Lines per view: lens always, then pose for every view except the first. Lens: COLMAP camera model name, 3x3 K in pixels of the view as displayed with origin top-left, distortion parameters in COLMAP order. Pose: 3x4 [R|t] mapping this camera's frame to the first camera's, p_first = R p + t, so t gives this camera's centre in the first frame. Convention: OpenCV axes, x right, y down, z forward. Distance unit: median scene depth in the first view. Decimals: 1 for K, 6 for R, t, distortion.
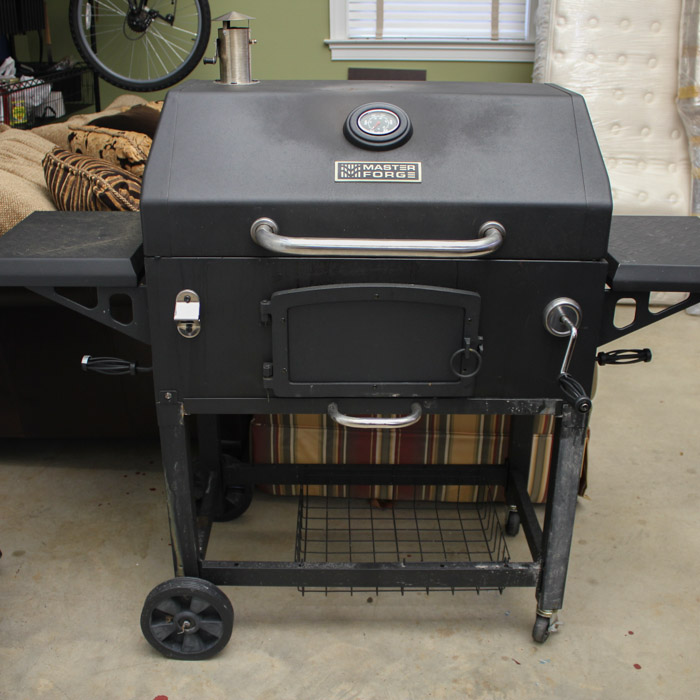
lens RADIAL K [[881.9, 0, 350.3], [0, 881.9, 352.6], [0, 0, 1]] dist [-0.117647, 0.000000]
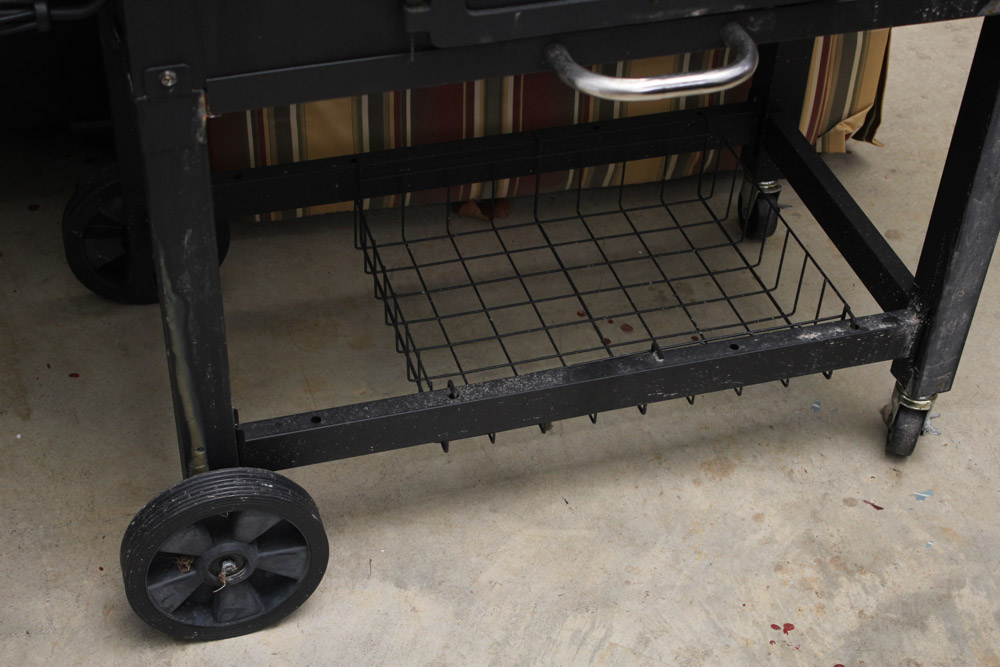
lens RADIAL K [[1626.6, 0, 501.1], [0, 1626.6, 328.8], [0, 0, 1]] dist [-0.013711, 0.000000]
pose [[0.959235, -0.158927, 0.233689, -0.230559], [0.080257, 0.946042, 0.313948, -0.057769], [-0.270974, -0.282394, 0.920232, 0.221400]]
